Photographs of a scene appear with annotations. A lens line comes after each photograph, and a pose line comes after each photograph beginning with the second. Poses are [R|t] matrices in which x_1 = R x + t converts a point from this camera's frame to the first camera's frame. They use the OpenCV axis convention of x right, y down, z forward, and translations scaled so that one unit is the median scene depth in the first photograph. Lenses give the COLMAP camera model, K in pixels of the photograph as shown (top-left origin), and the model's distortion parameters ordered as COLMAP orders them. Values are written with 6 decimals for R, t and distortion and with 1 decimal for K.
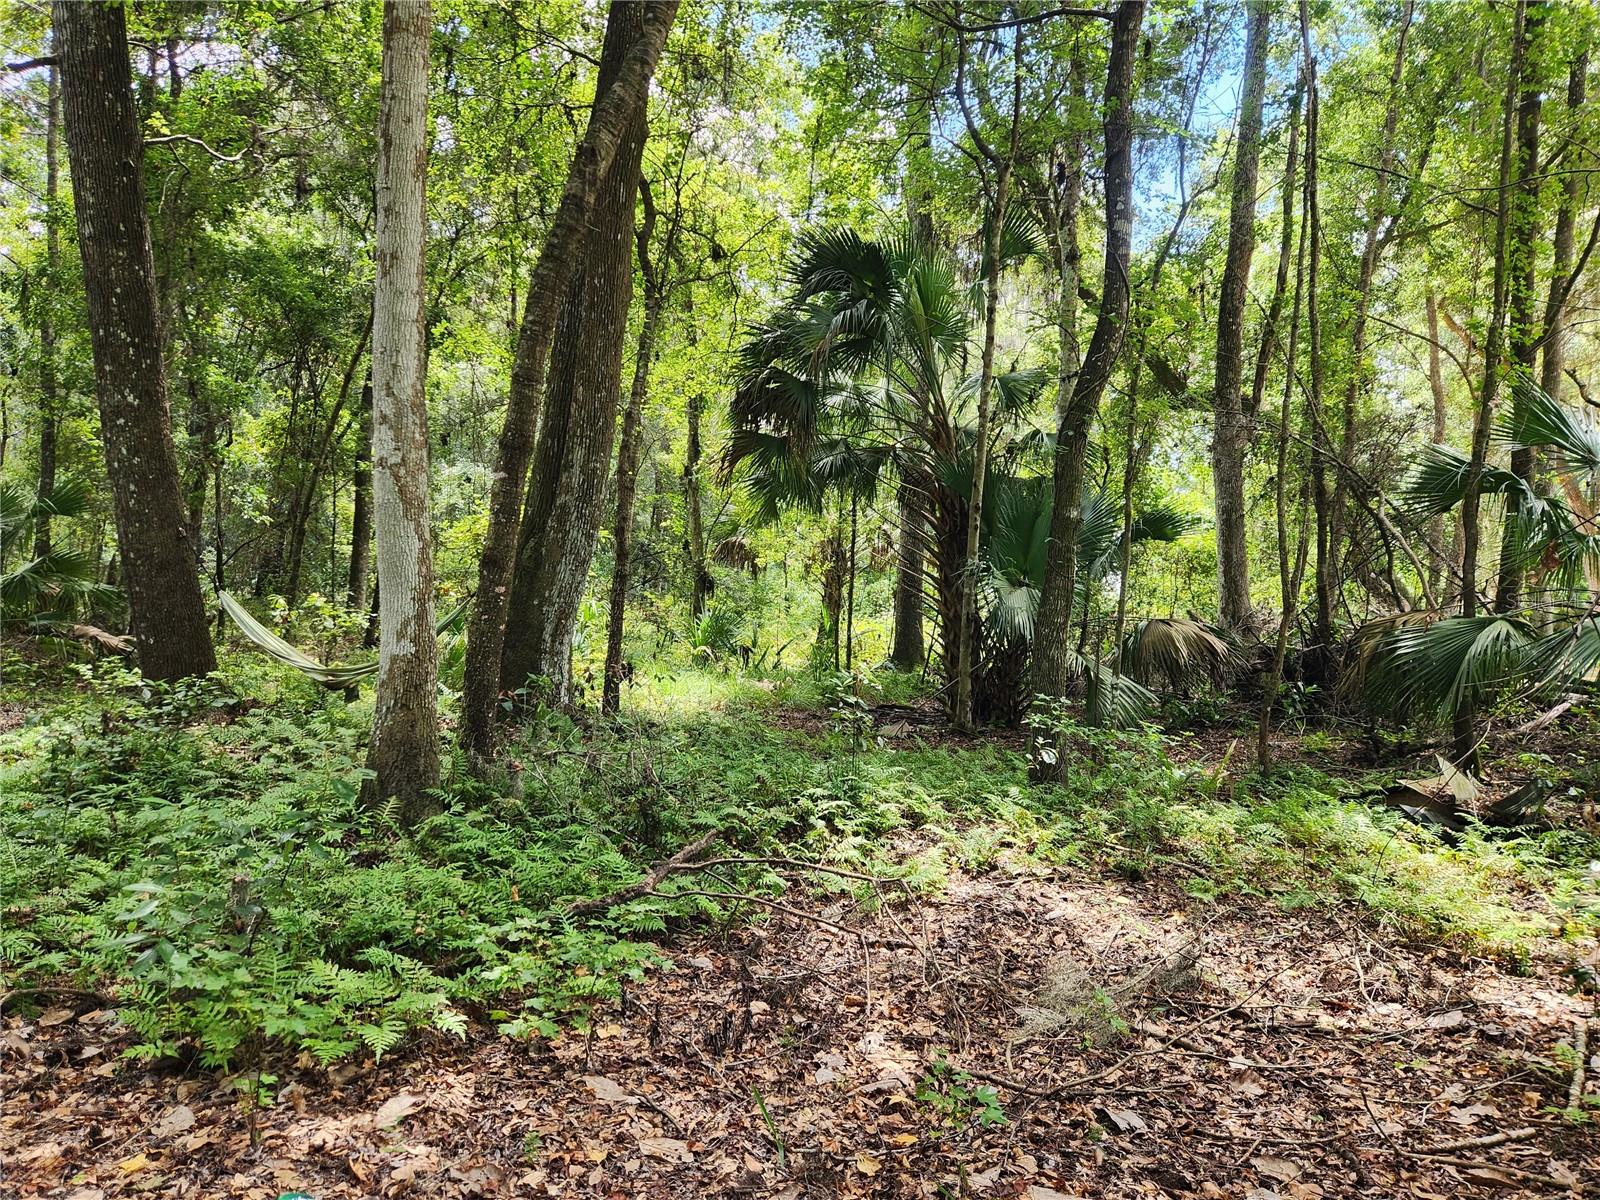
lens RADIAL K [[1046.7, 0, 807.5], [0, 1046.7, 597.2], [0, 0, 1]] dist [0.031424, -0.006070]
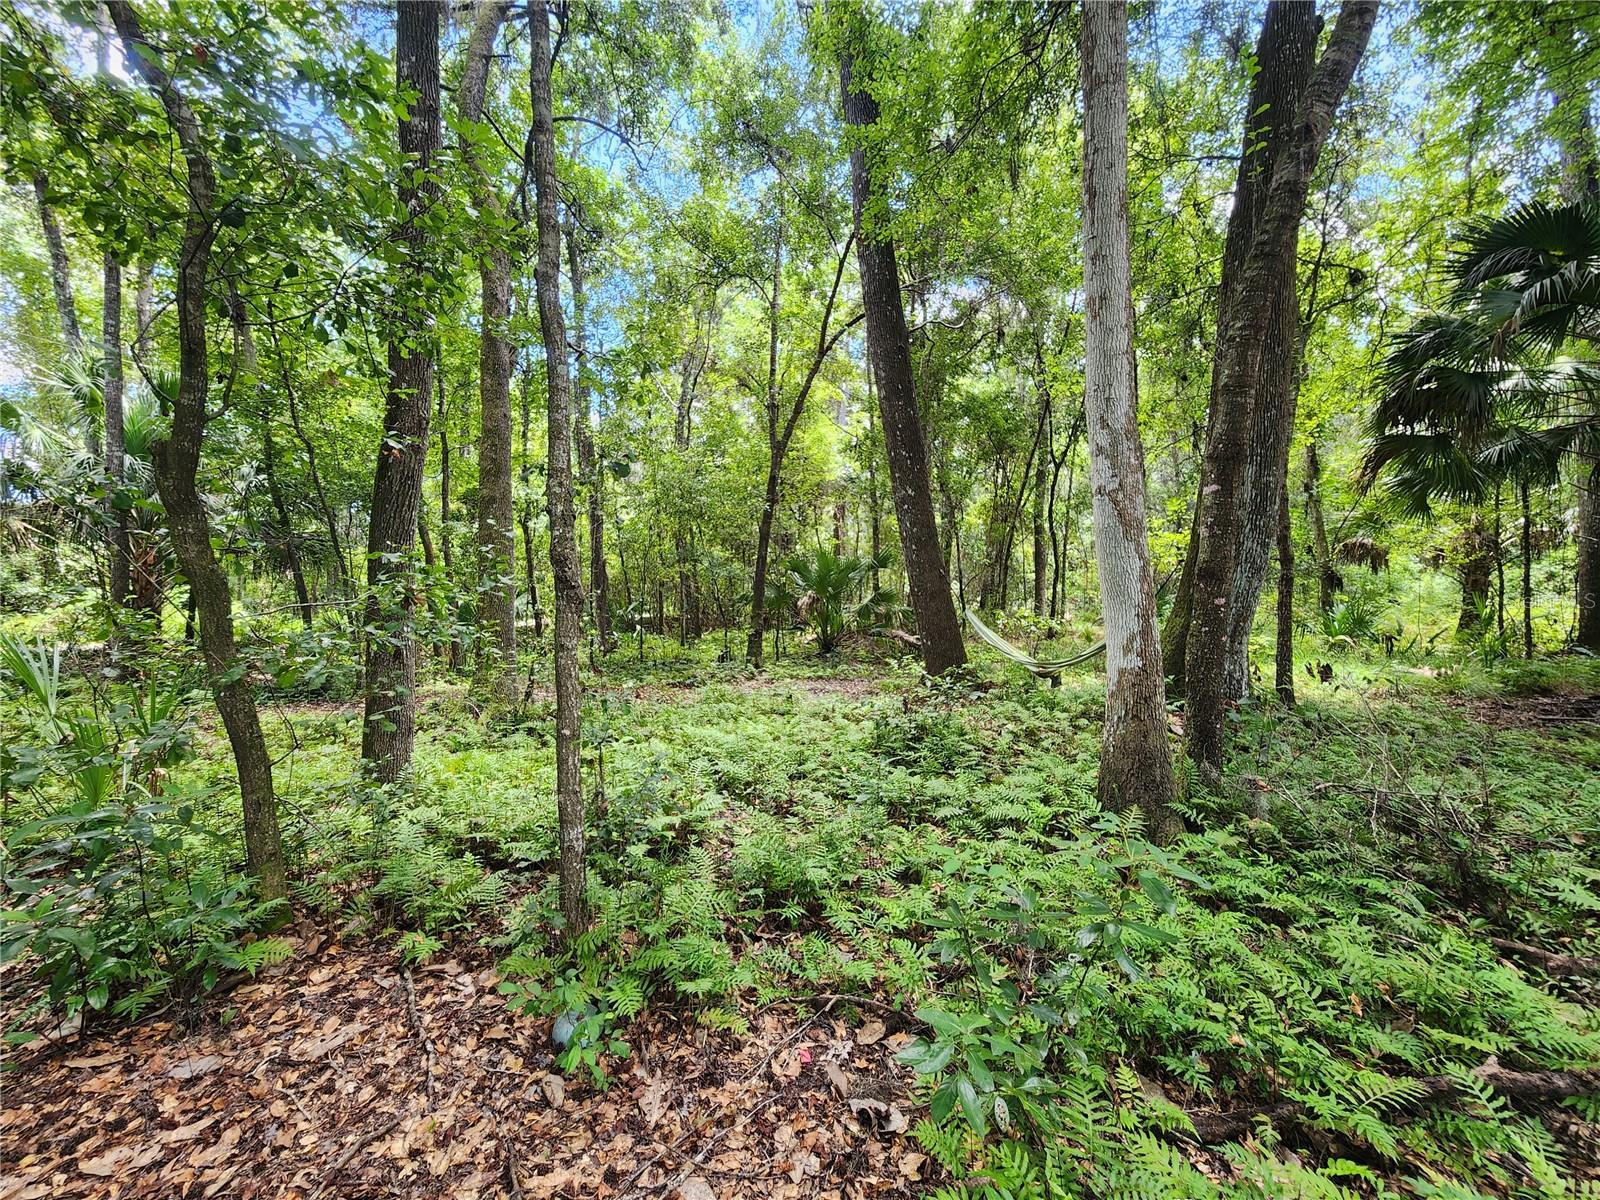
lens RADIAL K [[645.0, 0, 804.5], [0, 645.0, 601.5], [0, 0, 1]] dist [0.001385, 0.000405]
pose [[0.733959, -0.051478, -0.677241, -0.064216], [0.049742, 0.998520, -0.021992, -0.005066], [0.677370, -0.017546, 0.735433, 0.105631]]
